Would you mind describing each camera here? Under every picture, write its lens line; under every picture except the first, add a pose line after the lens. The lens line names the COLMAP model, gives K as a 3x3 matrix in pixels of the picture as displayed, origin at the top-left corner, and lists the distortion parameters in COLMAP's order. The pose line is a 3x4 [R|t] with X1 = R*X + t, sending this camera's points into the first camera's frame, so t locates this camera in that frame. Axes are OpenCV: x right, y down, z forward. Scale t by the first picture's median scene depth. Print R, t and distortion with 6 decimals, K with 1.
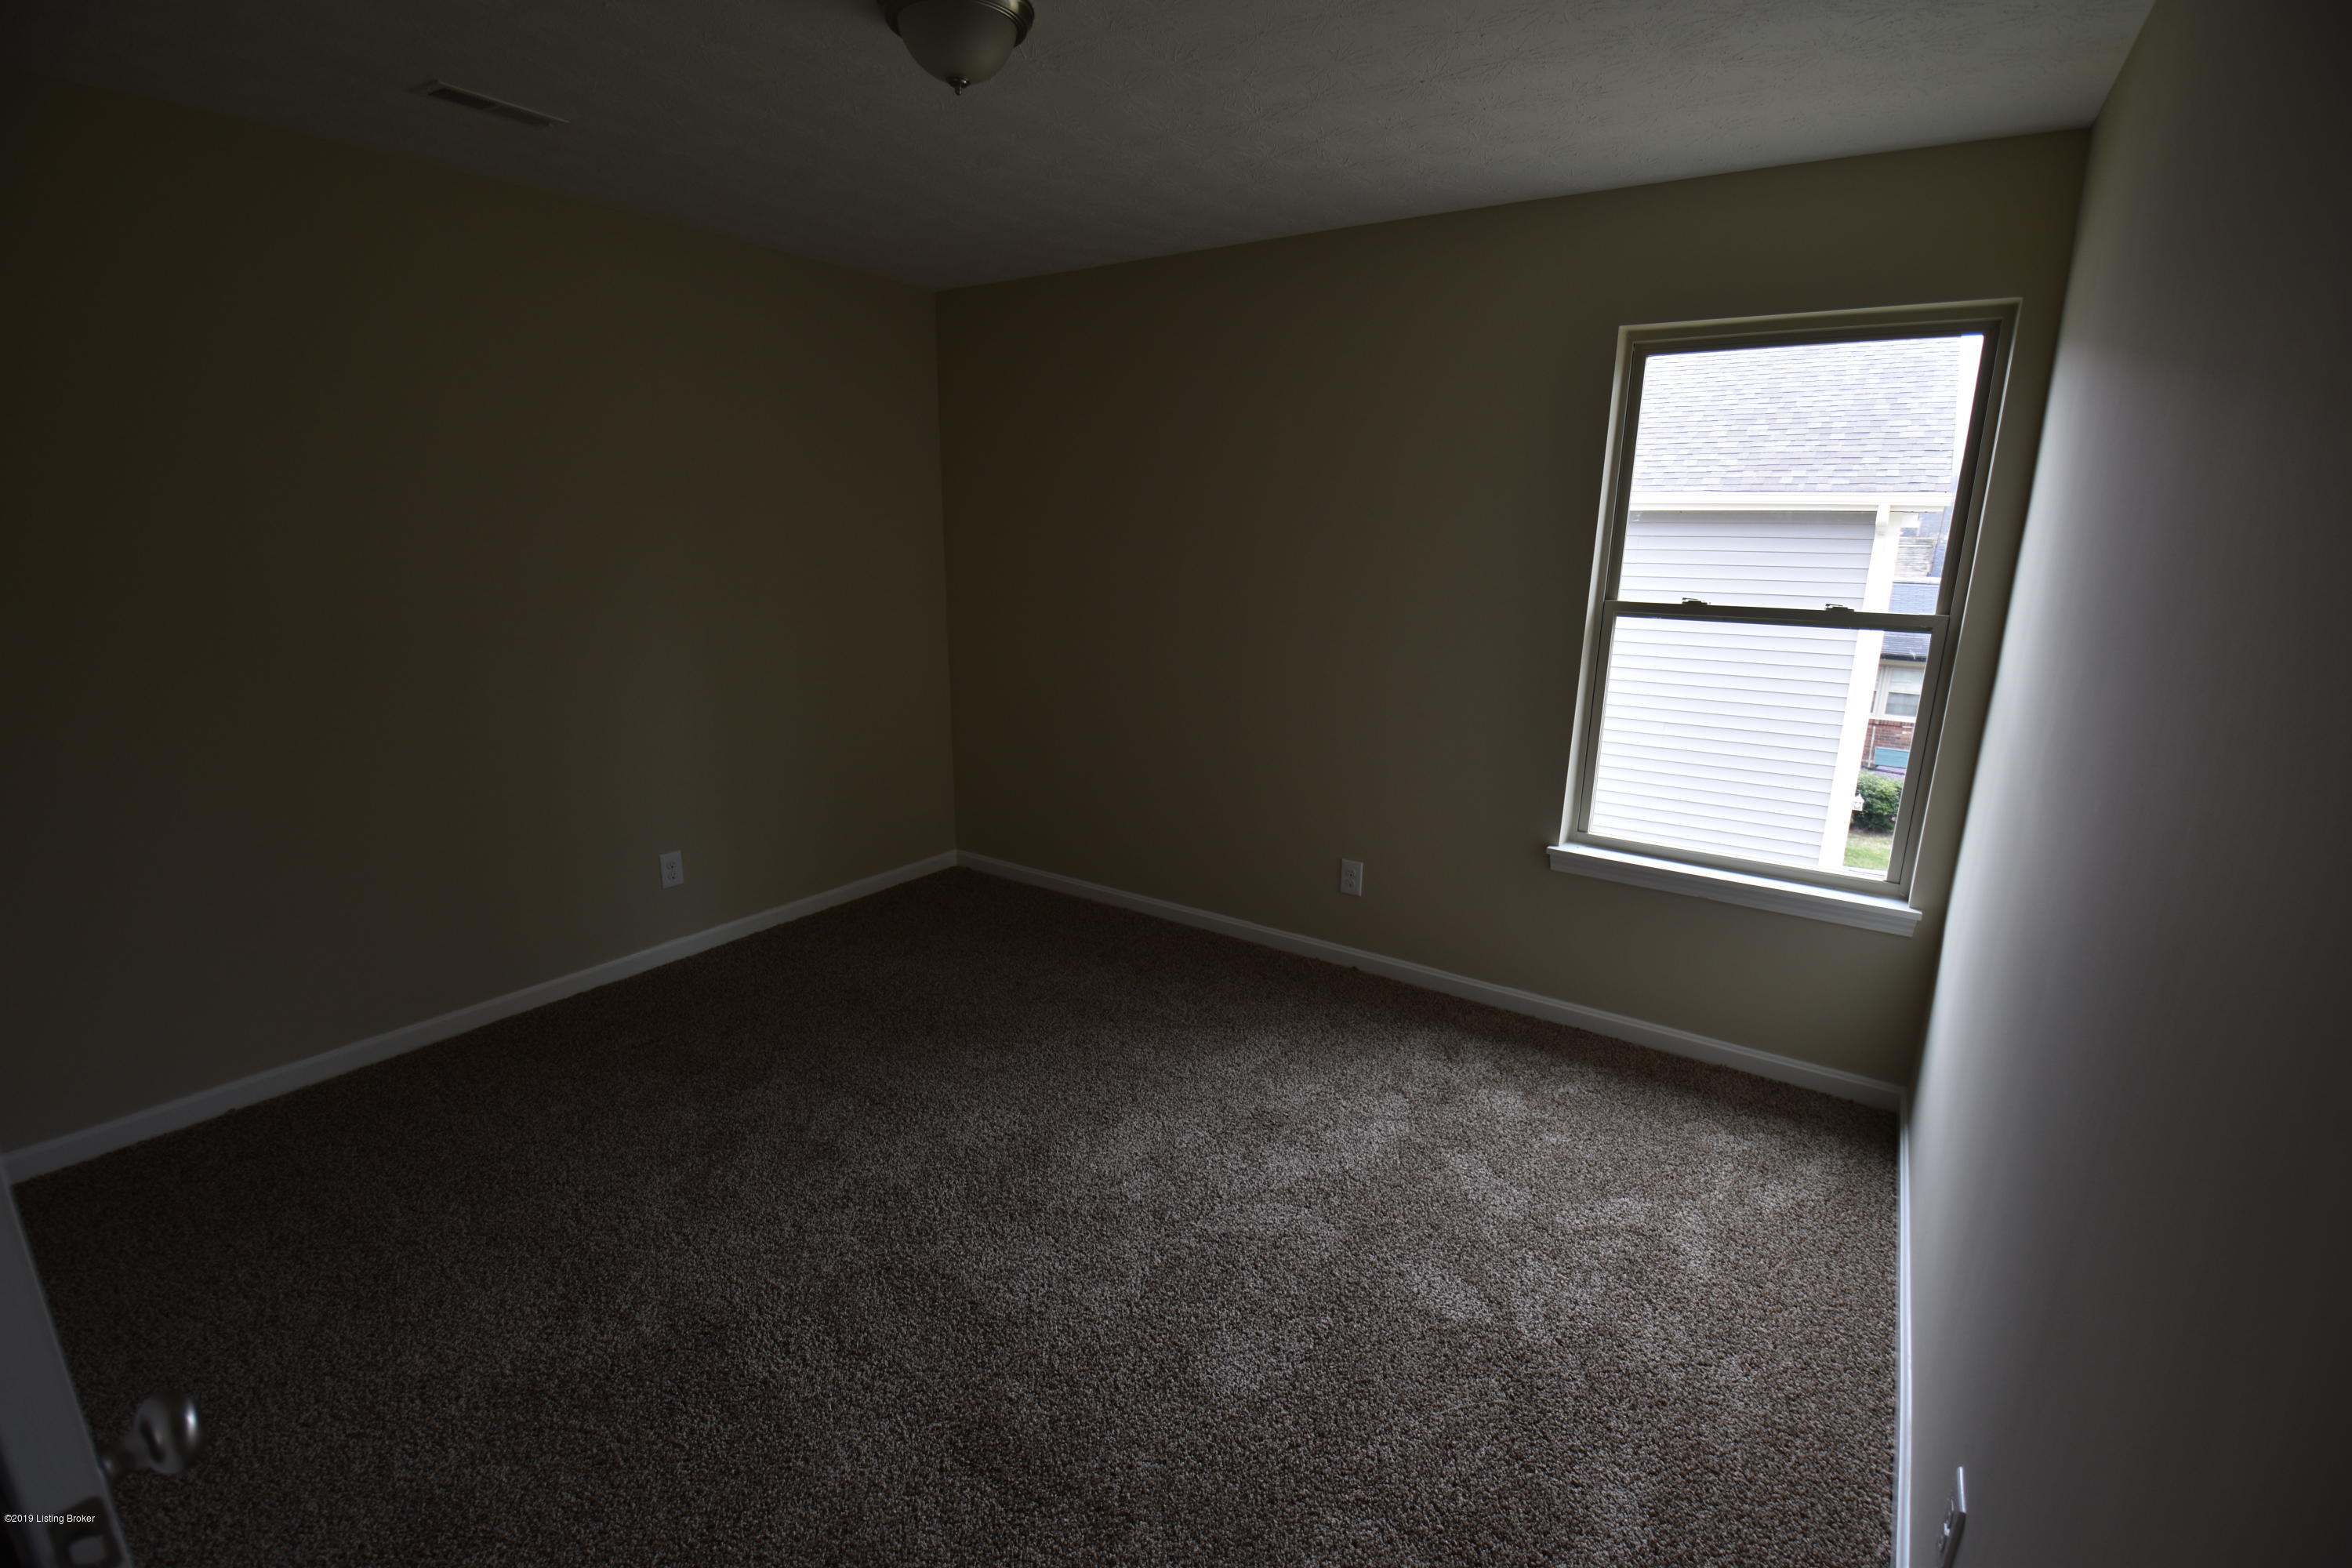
lens RADIAL K [[1045.5, 0, 1176.0], [0, 1045.5, 784.0], [0, 0, 1]] dist [-0.000527, -0.000132]
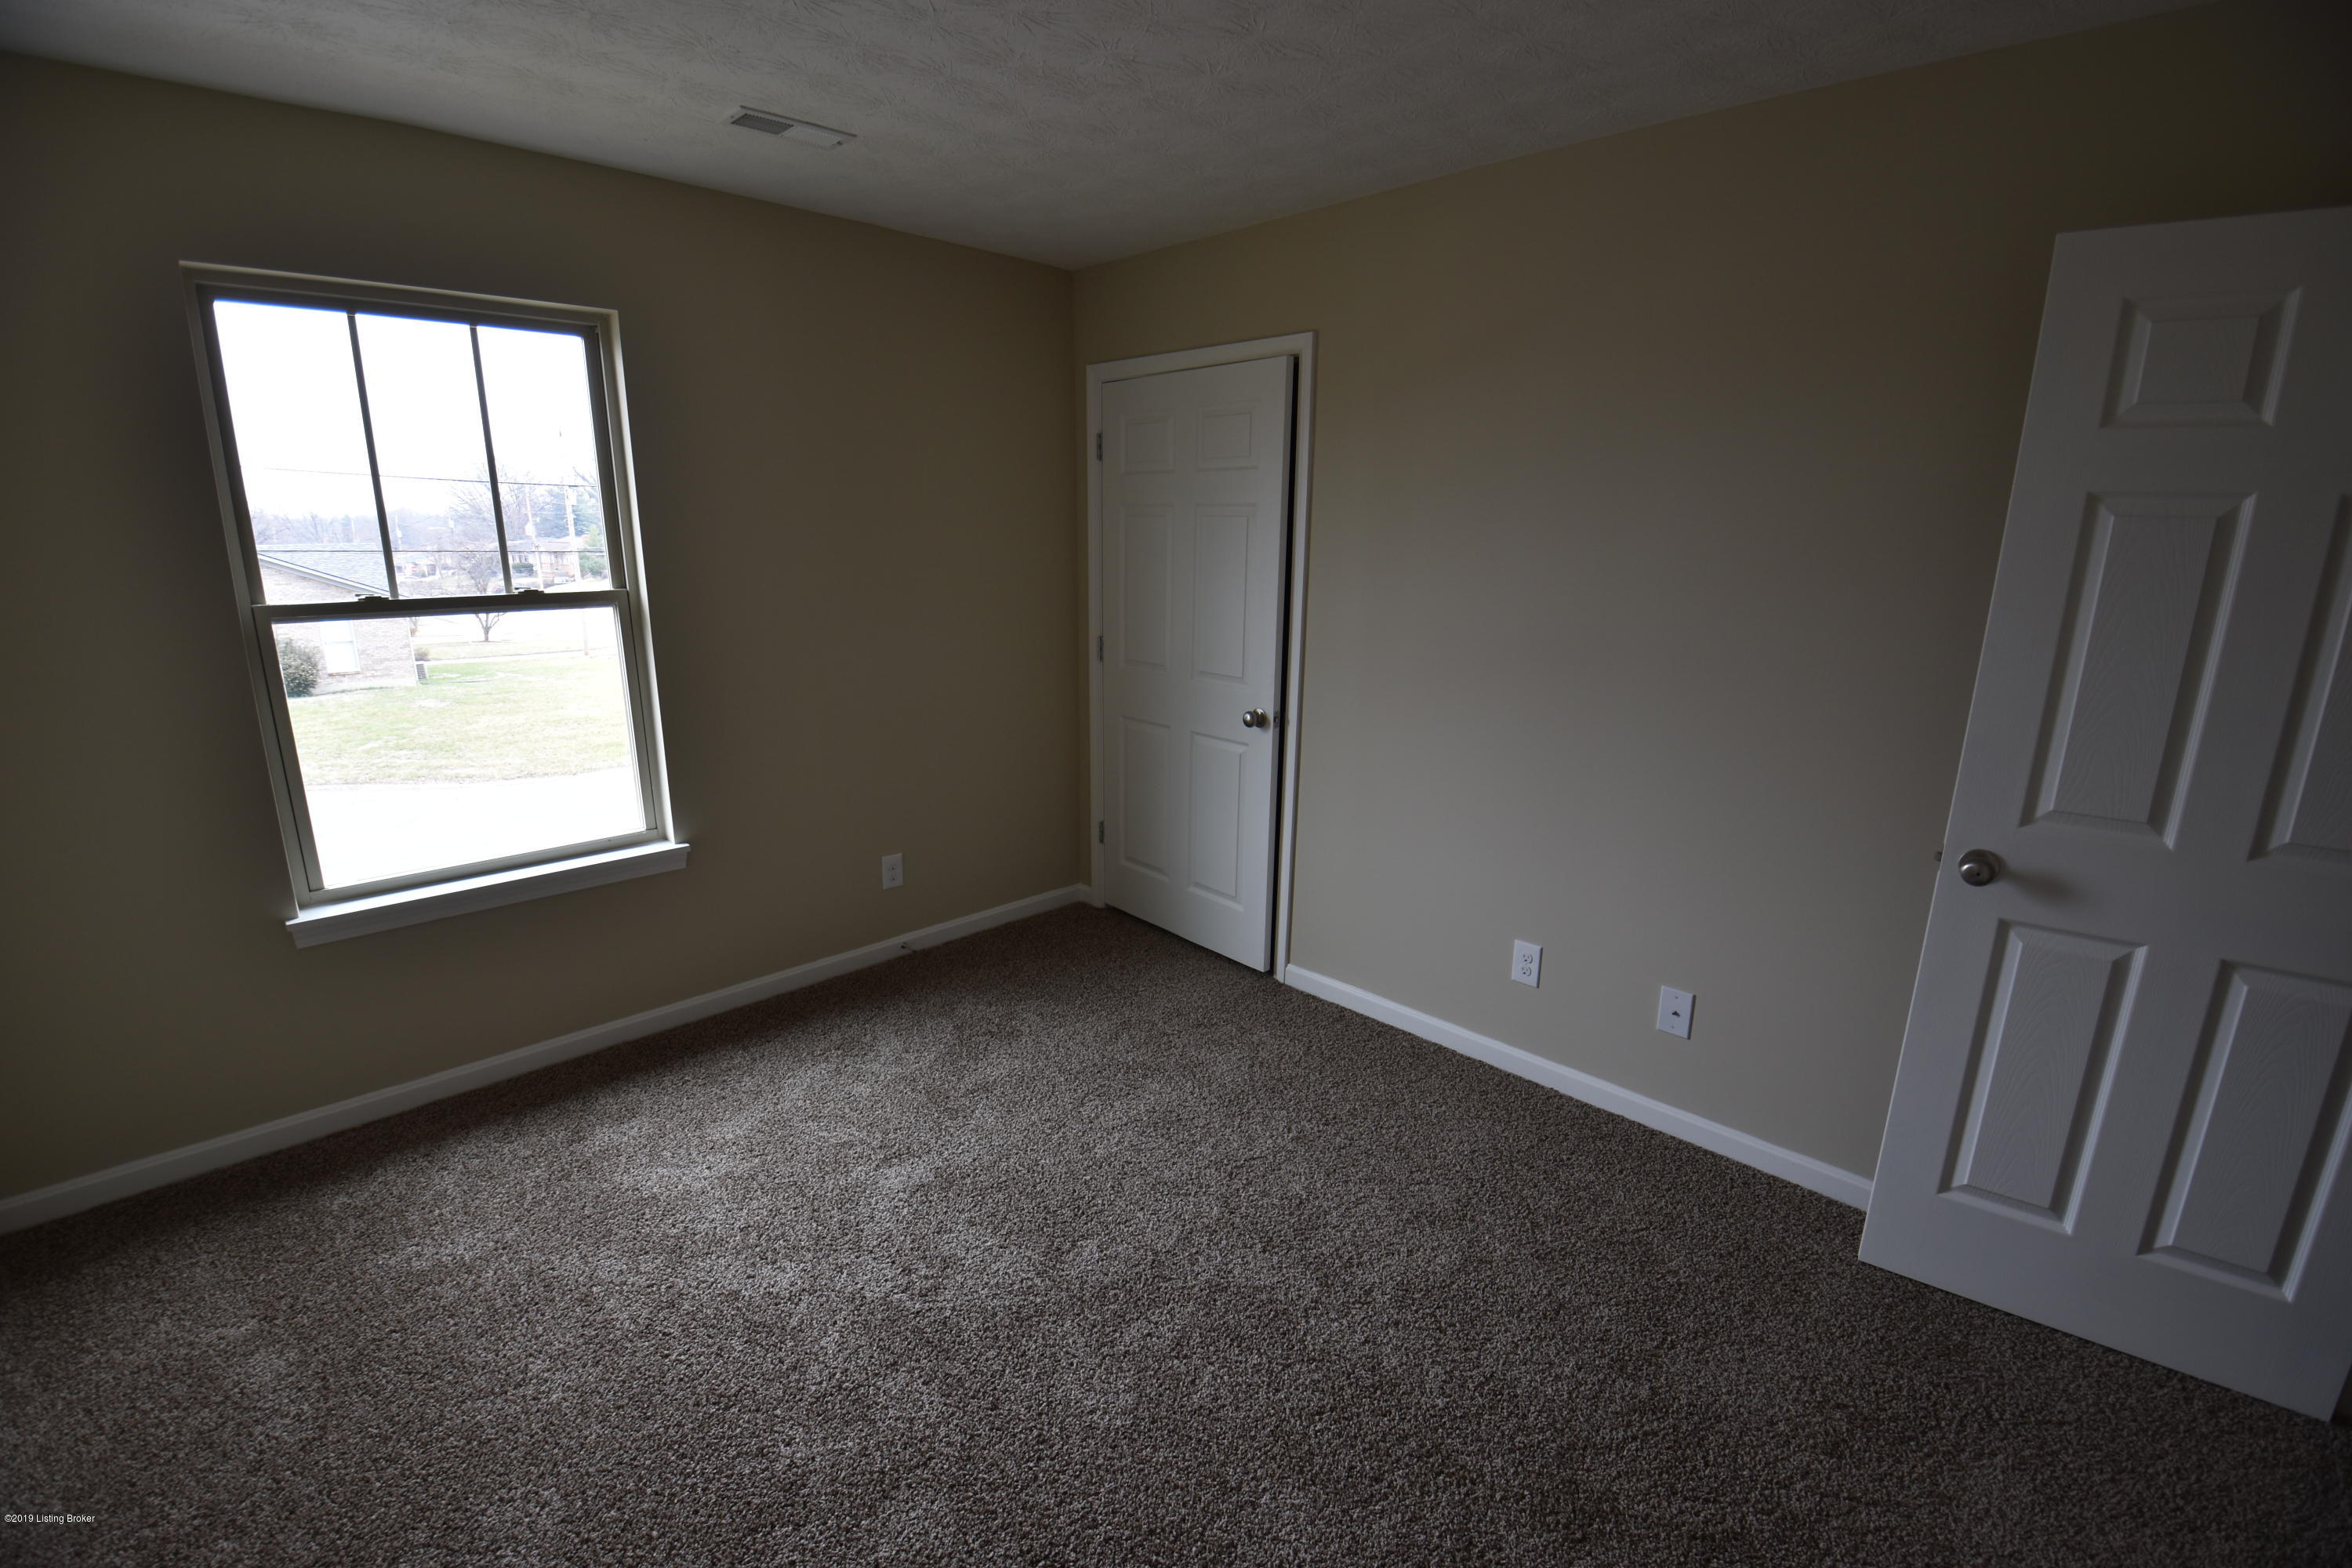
lens RADIAL K [[1045.5, 0, 1176.0], [0, 1045.5, 784.0], [0, 0, 1]] dist [-0.000527, -0.000132]
pose [[0.223239, -0.255363, 0.940720, -0.230956], [0.238563, 0.950039, 0.201280, -0.041922], [-0.945120, 0.179488, 0.273006, 0.149462]]
